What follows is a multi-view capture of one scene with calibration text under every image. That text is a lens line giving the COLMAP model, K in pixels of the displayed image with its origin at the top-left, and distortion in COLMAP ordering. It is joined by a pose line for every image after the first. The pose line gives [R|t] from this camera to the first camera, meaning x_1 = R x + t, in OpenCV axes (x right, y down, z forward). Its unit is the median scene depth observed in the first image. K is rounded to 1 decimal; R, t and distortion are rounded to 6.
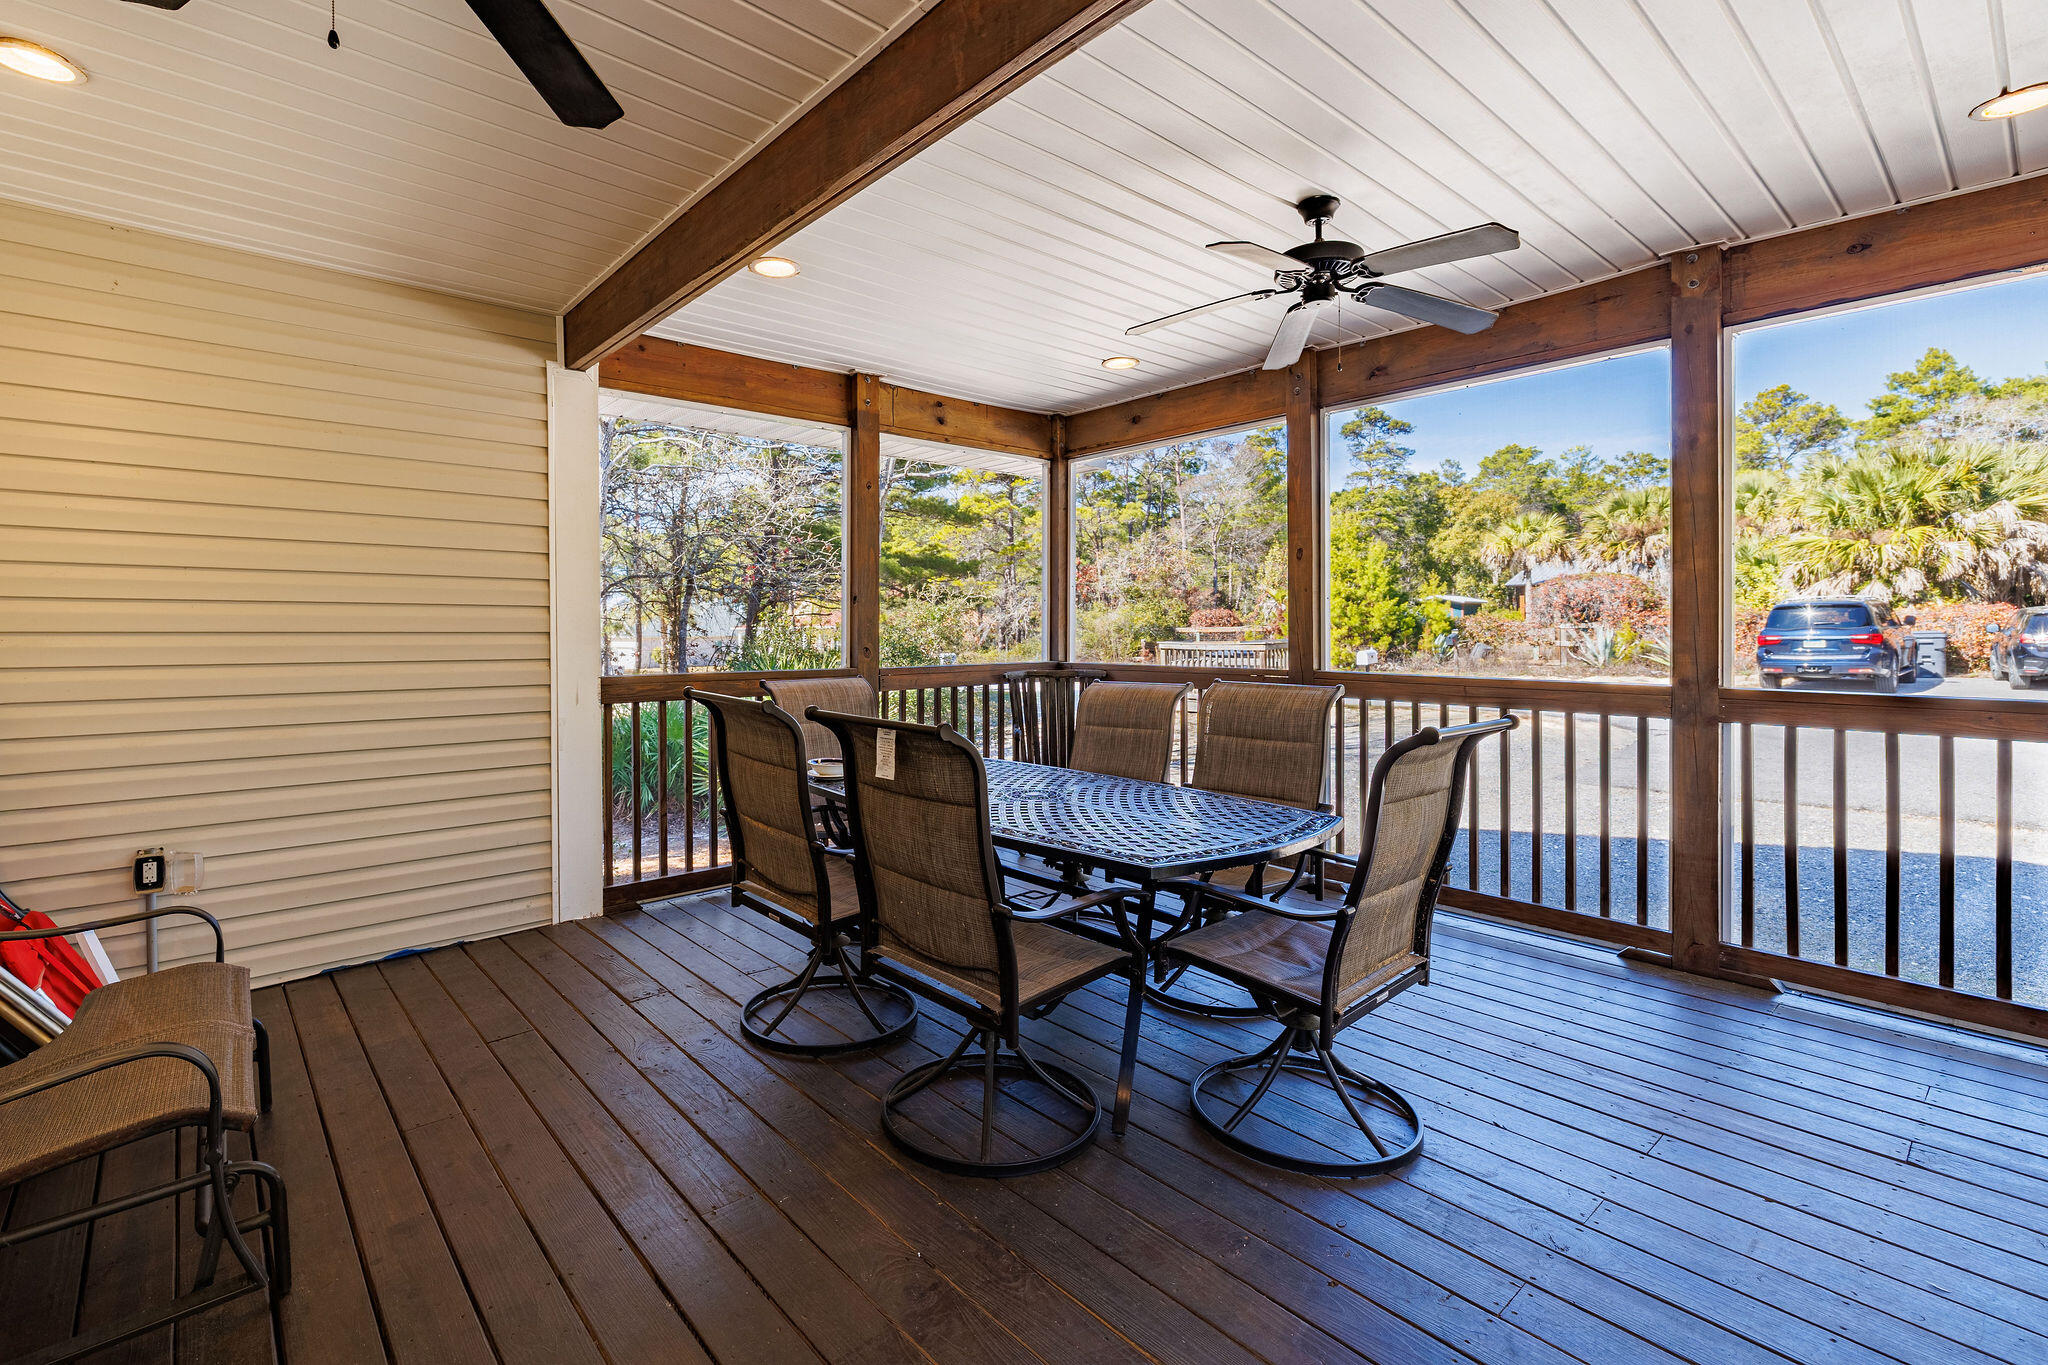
lens RADIAL K [[933.3, 0, 1021.9], [0, 933.3, 629.6], [0, 0, 1]] dist [-0.000100, 0.000028]
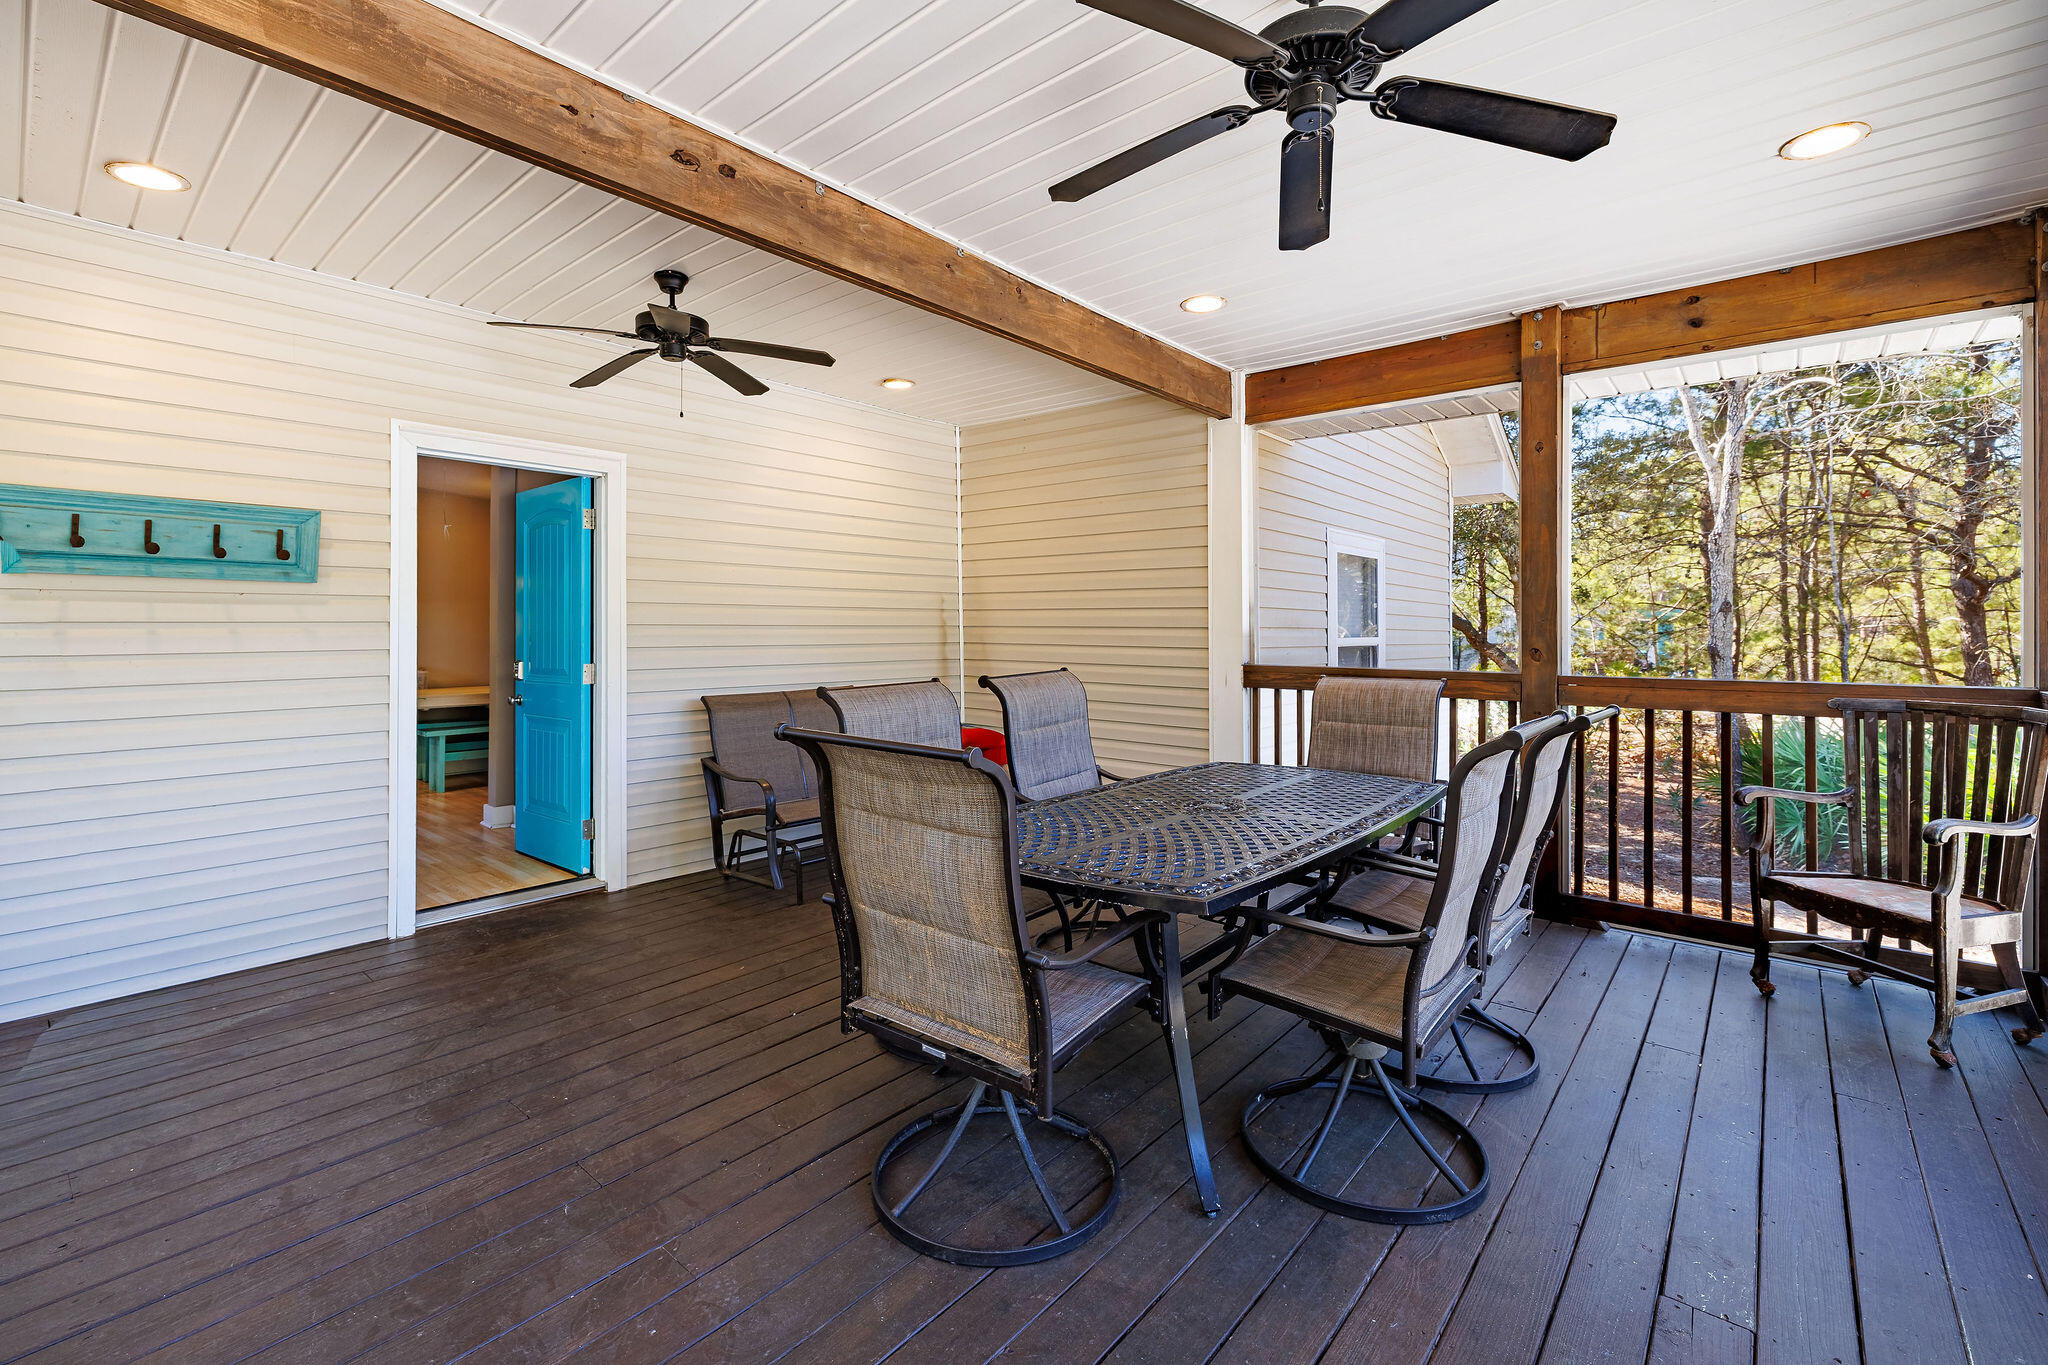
lens RADIAL K [[890.0, 0, 1022.0], [0, 890.0, 625.6], [0, 0, 1]] dist [-0.000537, -0.000106]
pose [[0.131812, 0.004342, -0.991265, 0.542679], [-0.001123, 0.999990, 0.004231, -0.004066], [0.991274, 0.000555, 0.131815, 0.462417]]
